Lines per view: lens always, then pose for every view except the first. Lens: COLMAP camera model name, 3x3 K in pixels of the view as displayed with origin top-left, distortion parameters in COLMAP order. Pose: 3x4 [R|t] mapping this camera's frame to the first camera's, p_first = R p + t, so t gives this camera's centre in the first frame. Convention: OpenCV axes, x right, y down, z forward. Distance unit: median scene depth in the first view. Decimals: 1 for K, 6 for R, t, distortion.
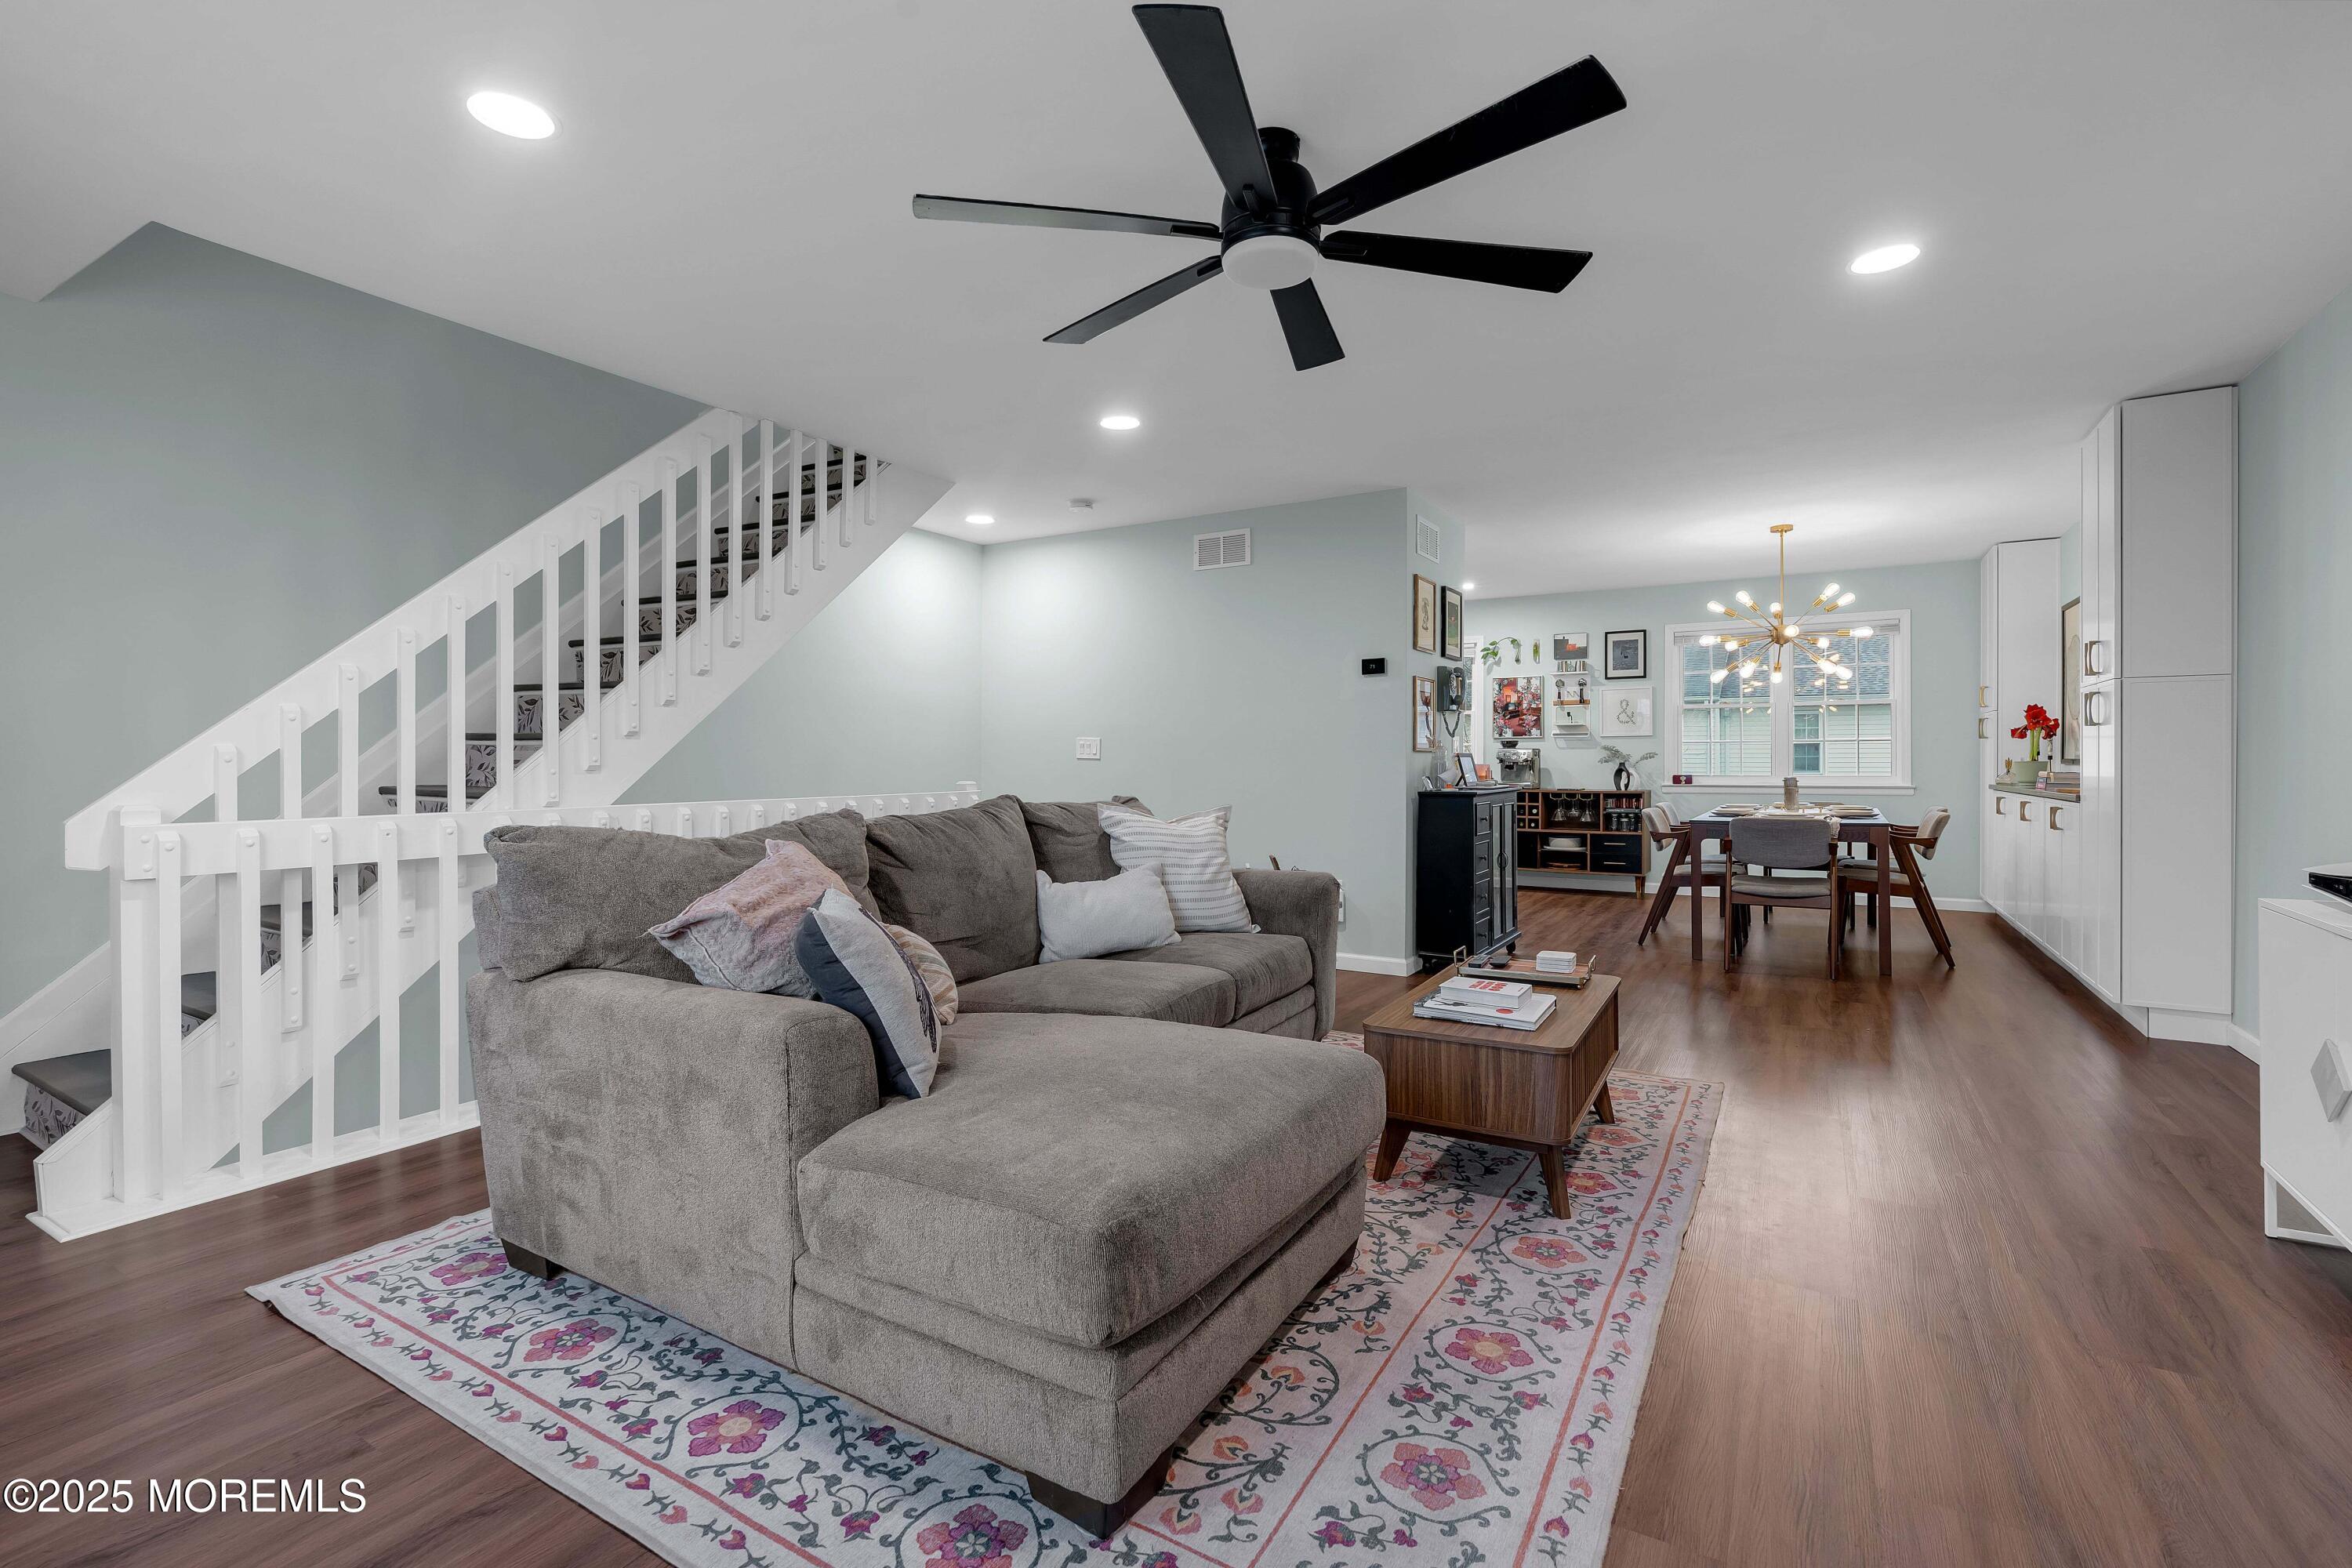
lens RADIAL K [[1056.3, 0, 1174.7], [0, 1056.3, 767.1], [0, 0, 1]] dist [-0.000367, -0.000454]
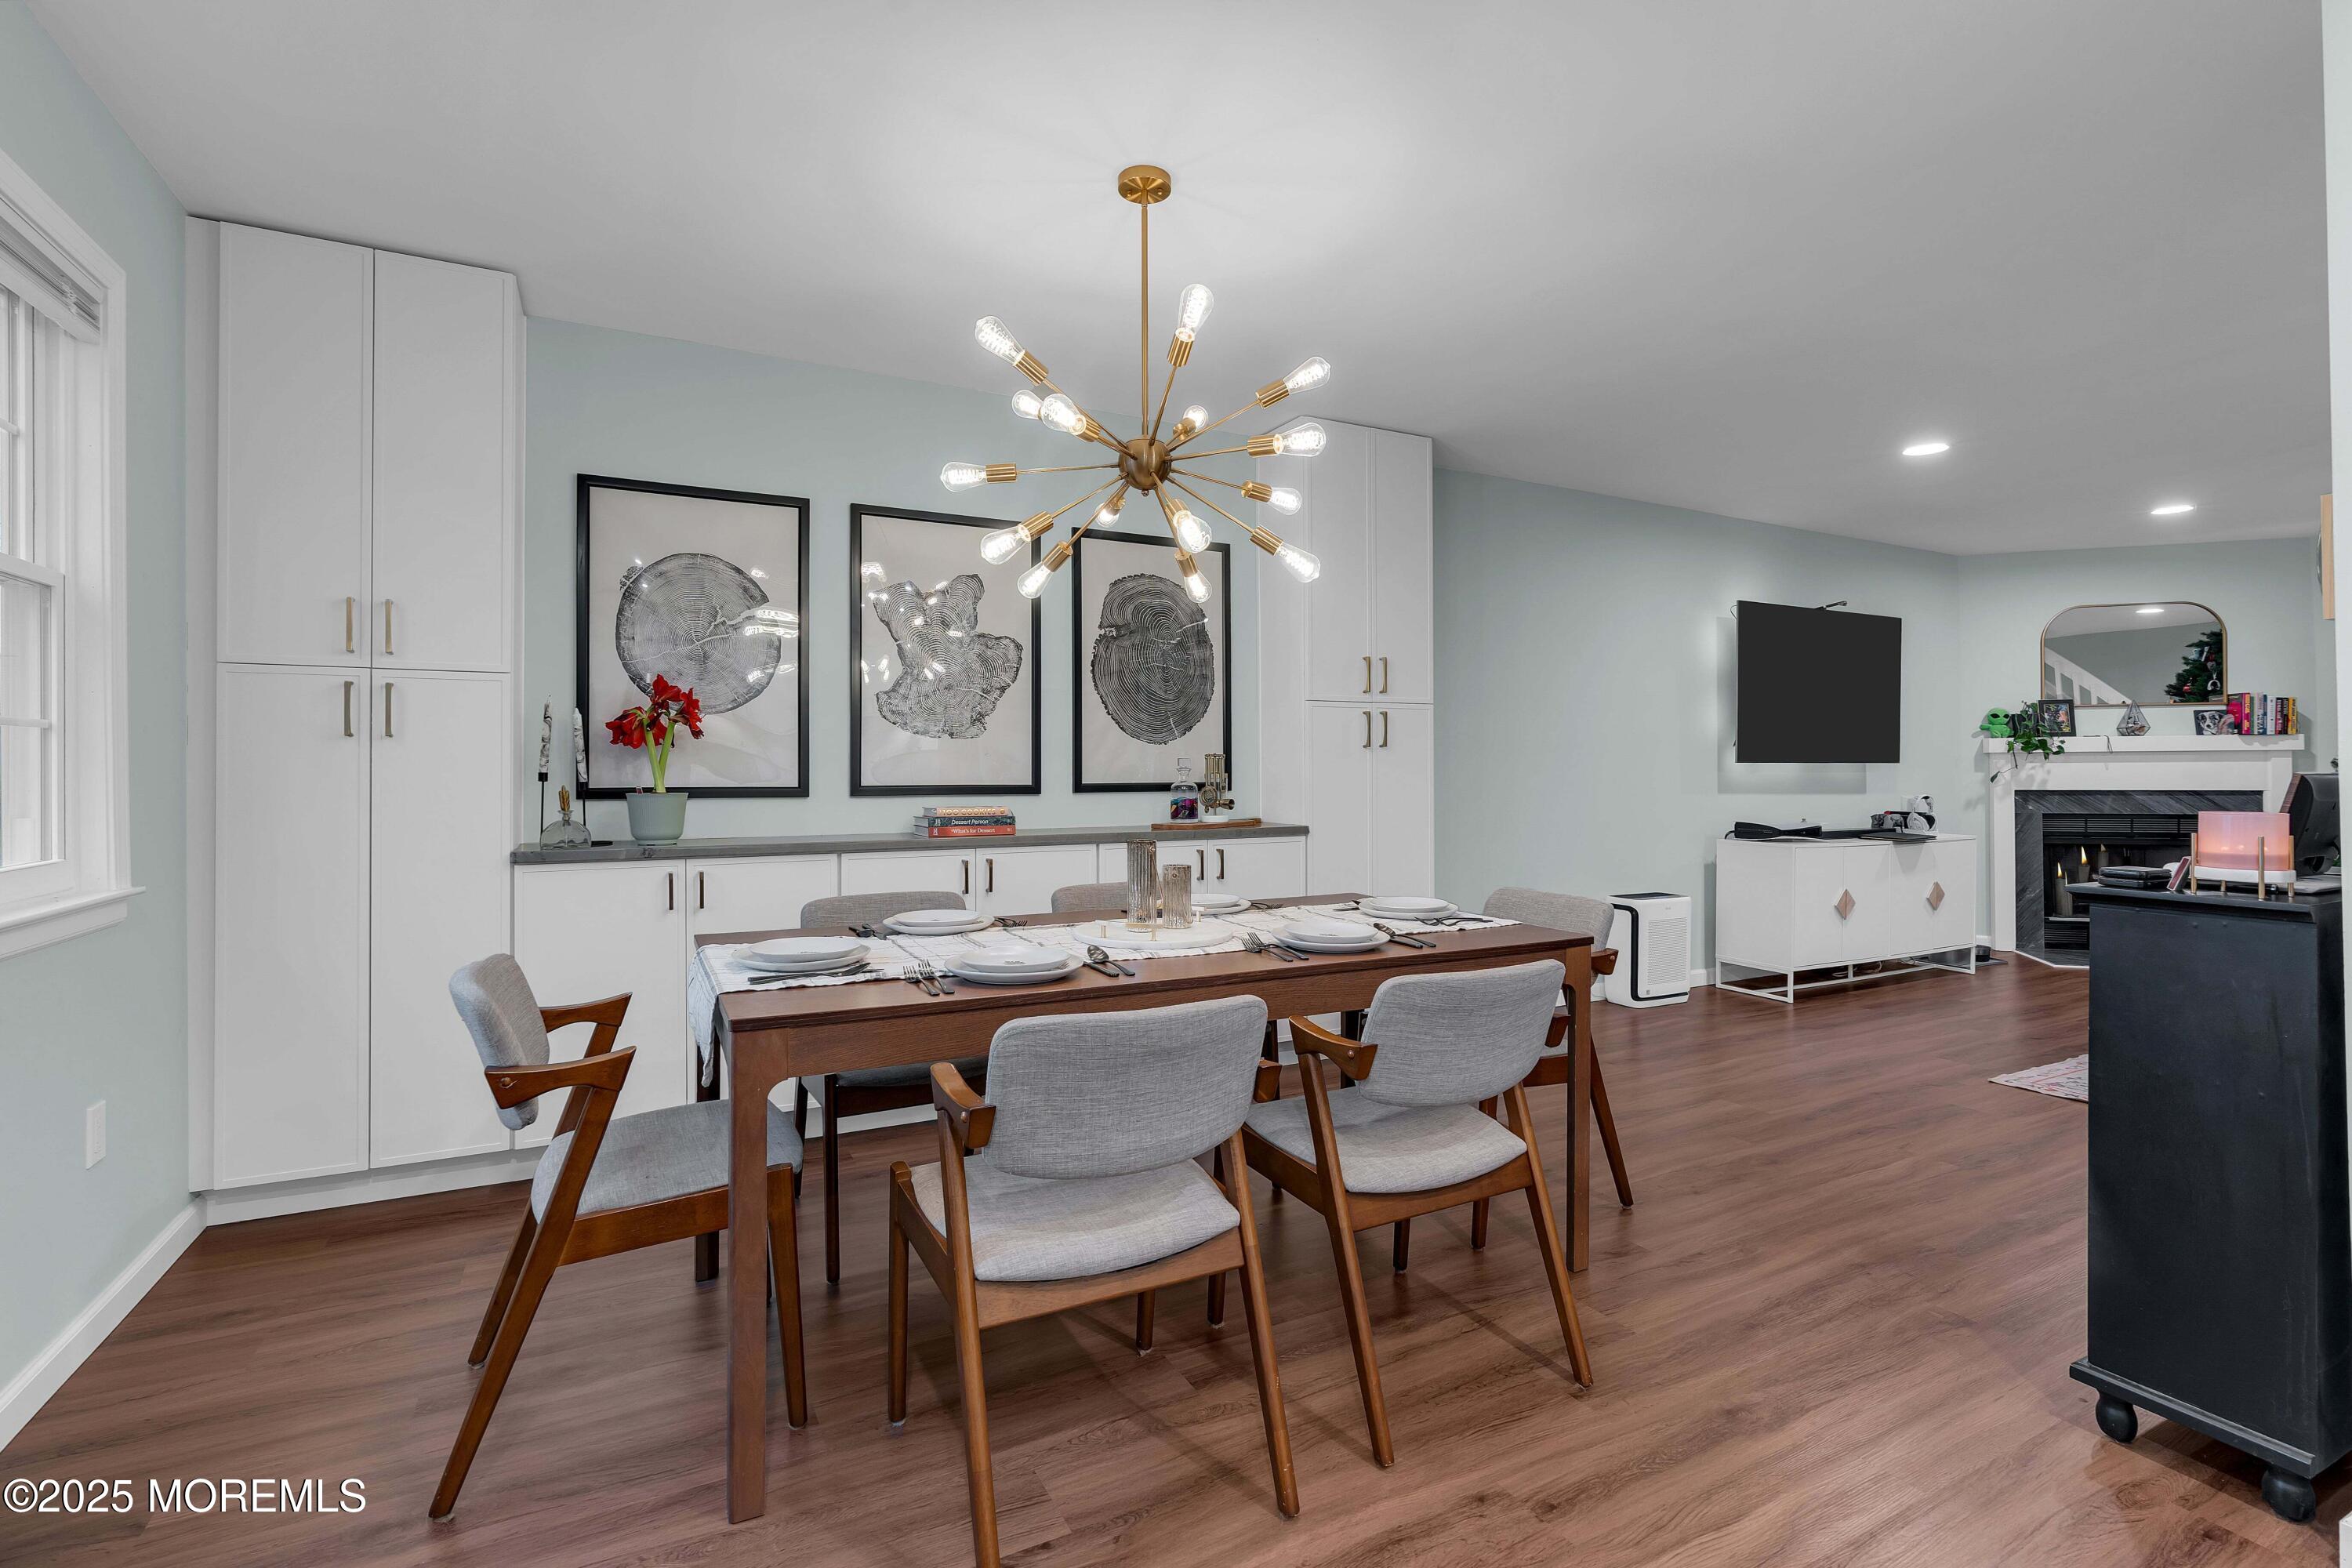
lens RADIAL K [[1056.3, 0, 1174.7], [0, 1056.3, 767.1], [0, 0, 1]] dist [-0.000367, -0.000454]
pose [[-0.851145, 0.007071, 0.524883, 1.257707], [0.008379, 0.999965, 0.000116, -0.054583], [-0.524864, 0.004497, -0.851174, 4.518681]]
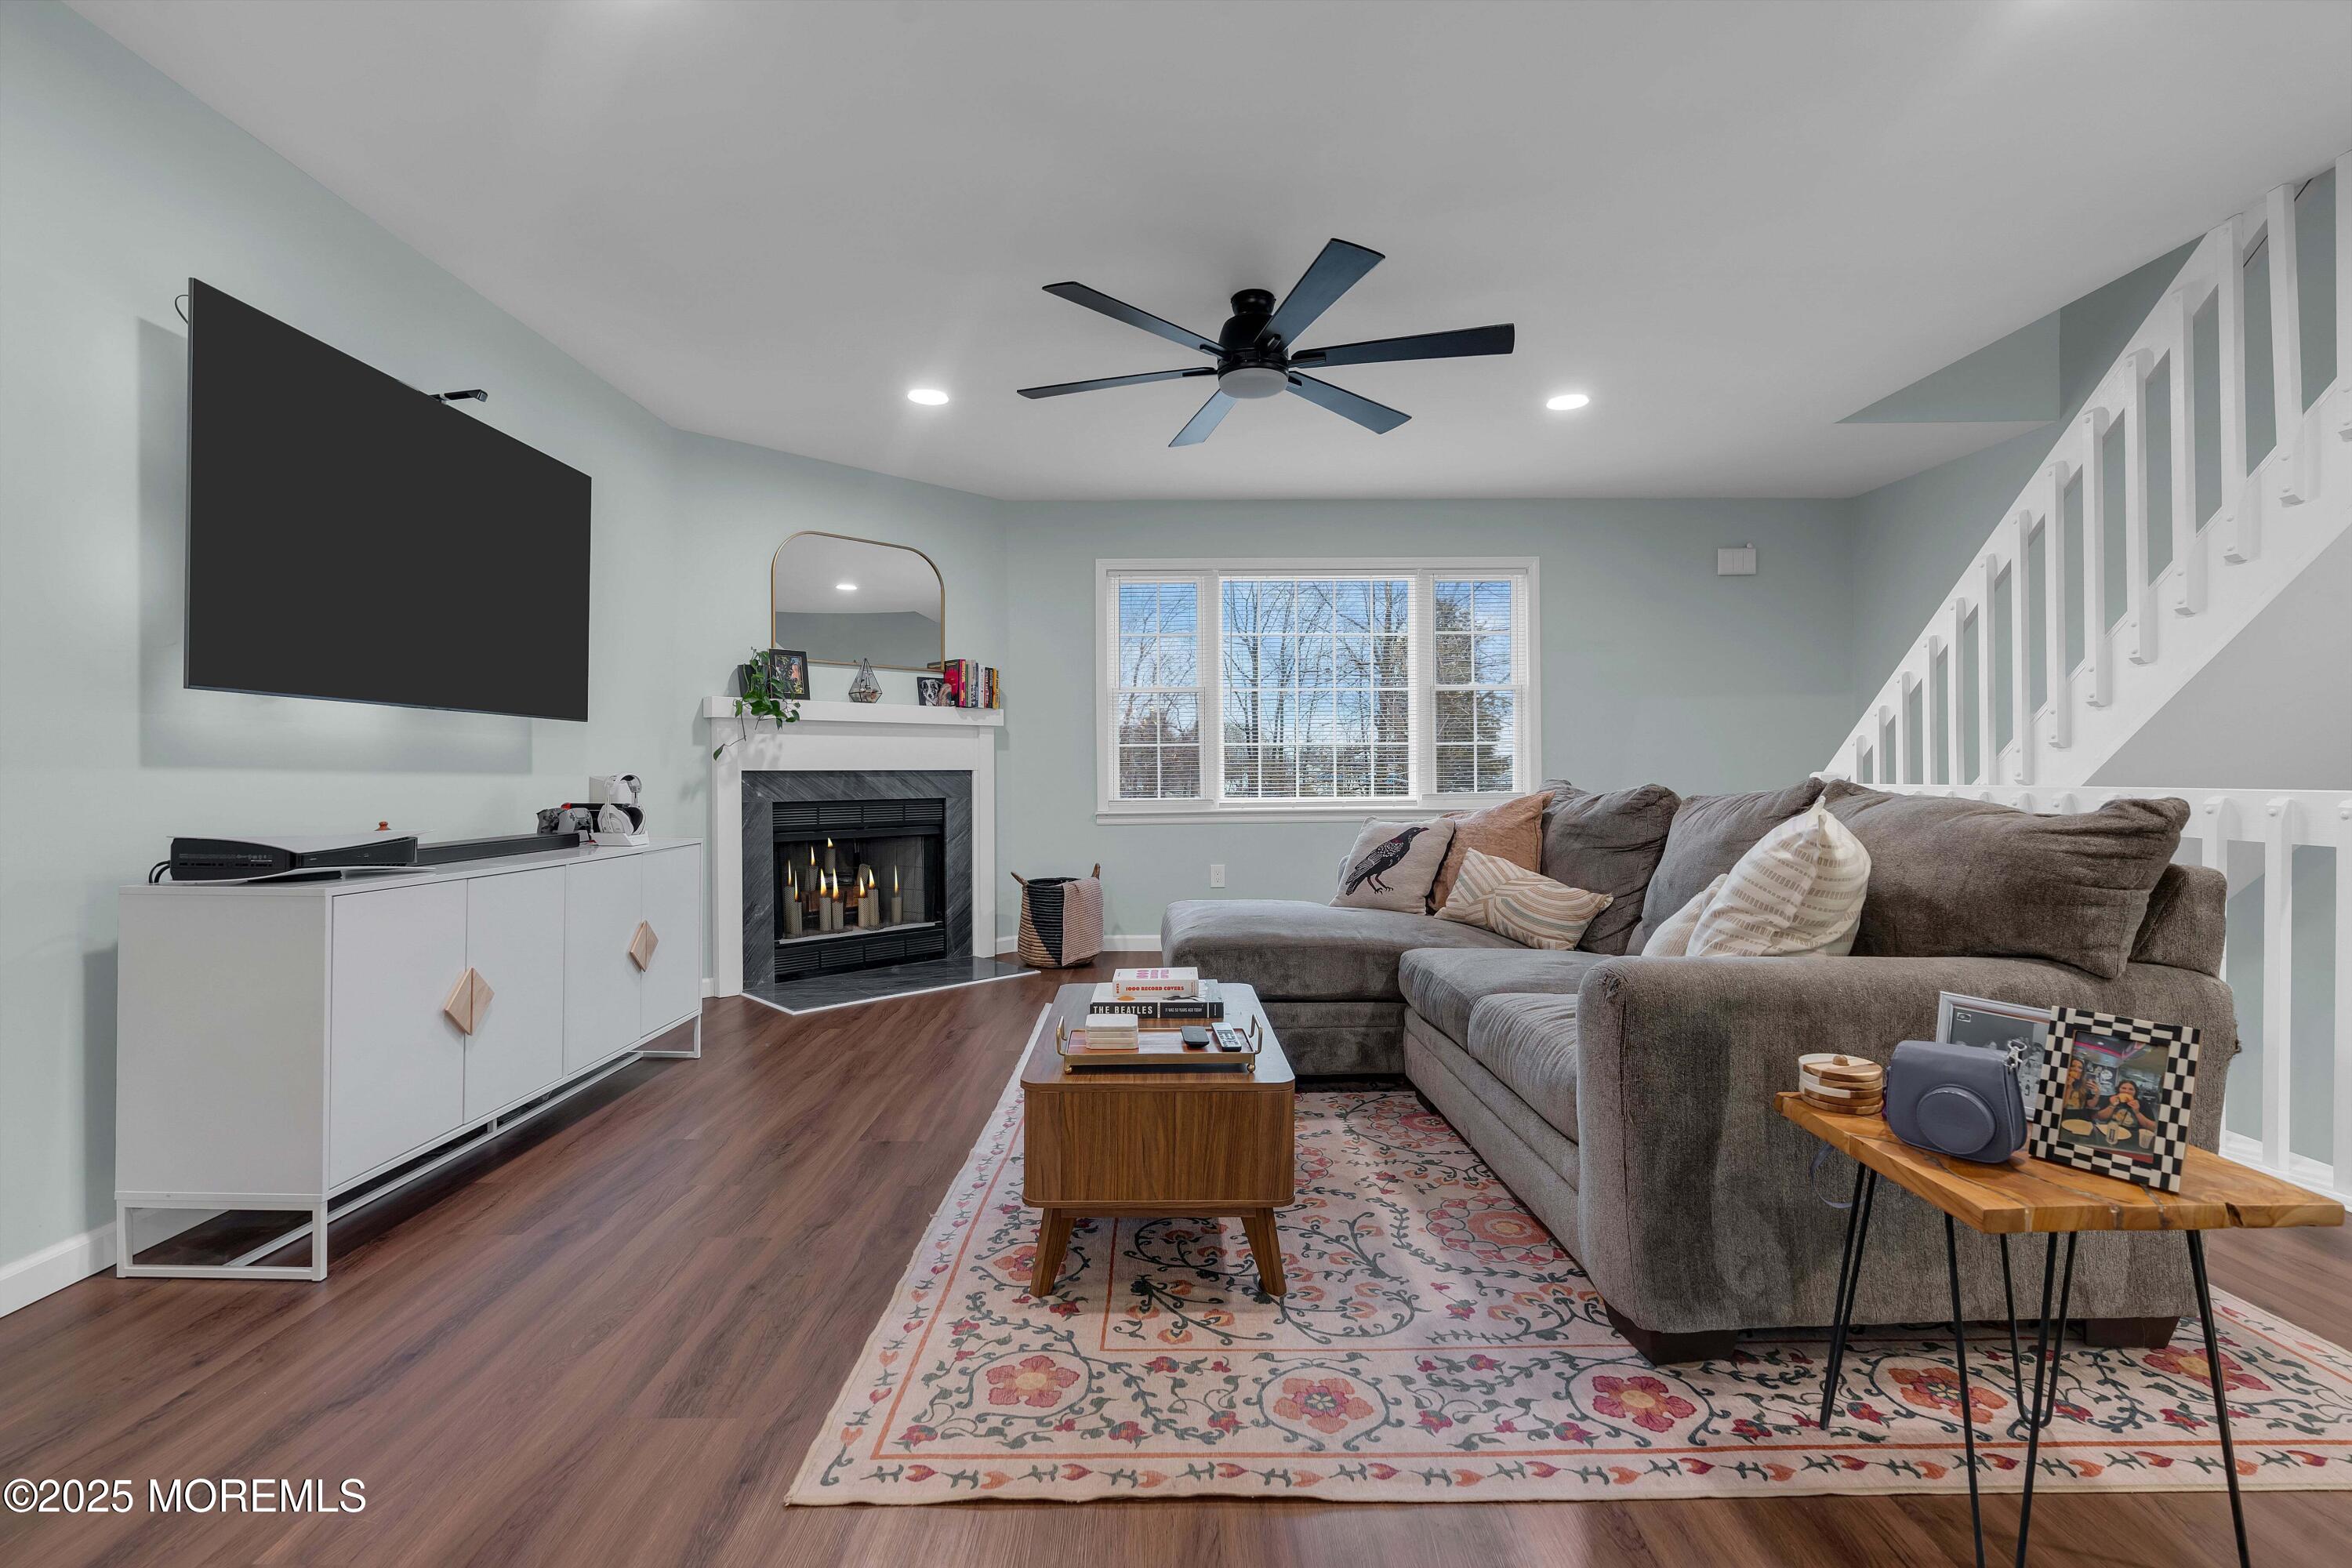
lens RADIAL K [[1049.1, 0, 1176.5], [0, 1049.1, 774.7], [0, 0, 1]] dist [-0.009735, 0.000432]
pose [[-0.856940, 0.004566, -0.515396, 1.123181], [-0.000973, 0.999945, 0.010477, 0.029771], [0.515415, 0.009479, -0.856888, 2.724895]]
